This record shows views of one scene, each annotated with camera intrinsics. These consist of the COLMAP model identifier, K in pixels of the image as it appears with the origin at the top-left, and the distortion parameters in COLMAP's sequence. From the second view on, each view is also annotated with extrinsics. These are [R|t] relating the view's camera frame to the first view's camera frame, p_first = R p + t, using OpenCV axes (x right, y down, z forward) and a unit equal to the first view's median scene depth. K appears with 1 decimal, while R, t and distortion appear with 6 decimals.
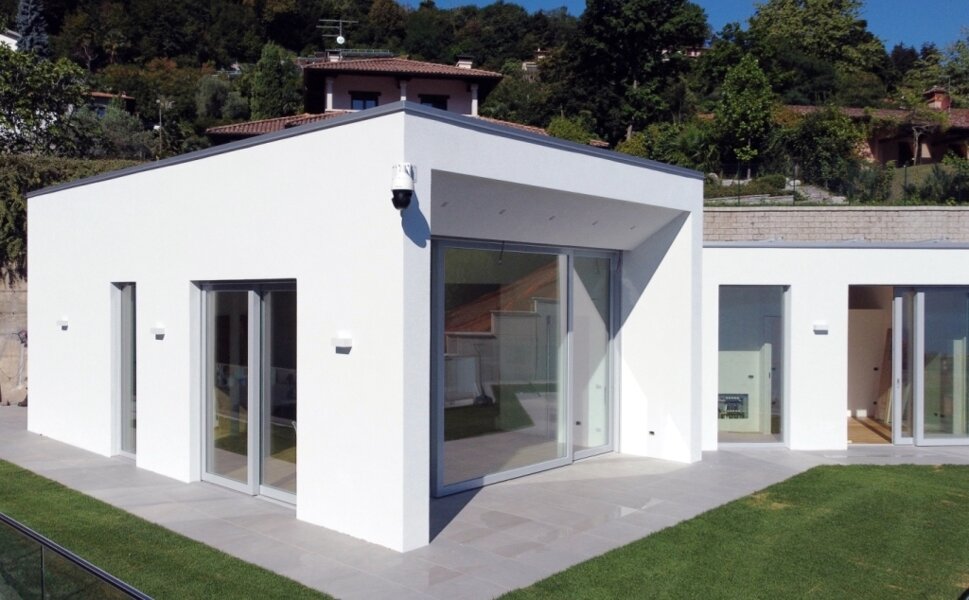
lens RADIAL K [[807.5, 0, 436.2], [0, 807.5, 302.0], [0, 0, 1]] dist [-0.001366, -0.000500]
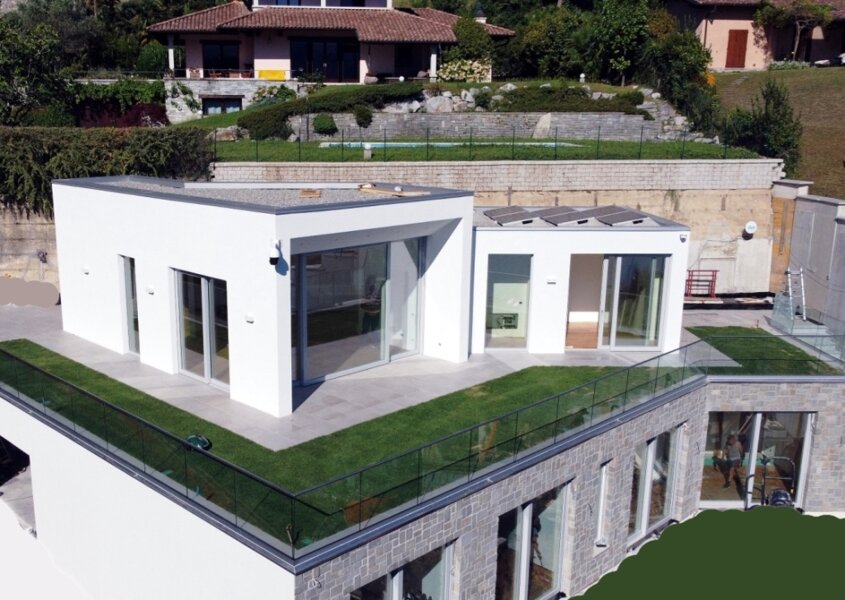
lens RADIAL K [[850.2, 0, 344.7], [0, 850.2, 320.3], [0, 0, 1]] dist [0.017964, -0.035296]
pose [[0.998978, 0.011027, -0.043827, 0.099826], [-0.000677, 0.973319, 0.229456, -0.201061], [0.045188, -0.229191, 0.972332, -0.494788]]
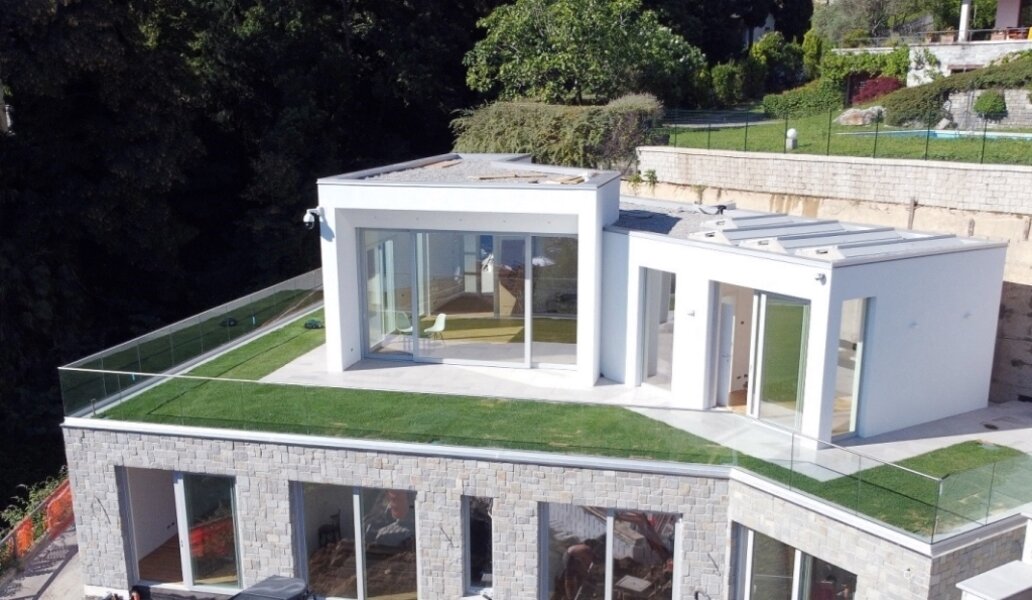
lens RADIAL K [[1089.3, 0, 513.5], [0, 1089.3, 411.5], [0, 0, 1]] dist [0.000346, -0.021927]
pose [[0.511365, 0.241126, -0.824842, 1.262195], [-0.001421, 0.960065, 0.279774, -0.206964], [0.859363, -0.141895, 0.491286, -0.058177]]
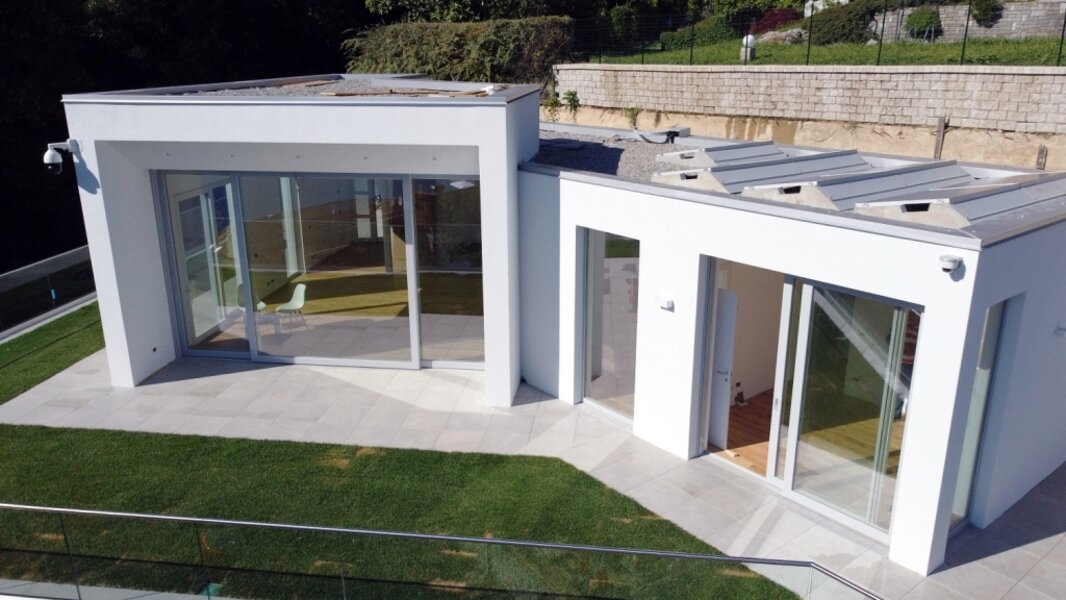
lens RADIAL K [[800.1, 0, 536.6], [0, 800.1, 302.9], [0, 0, 1]] dist [-0.004245, -0.003912]
pose [[0.601359, 0.236209, -0.763265, 0.700832], [-0.000698, 0.955455, 0.295137, -0.135922], [0.798979, -0.176950, 0.574736, 0.338002]]
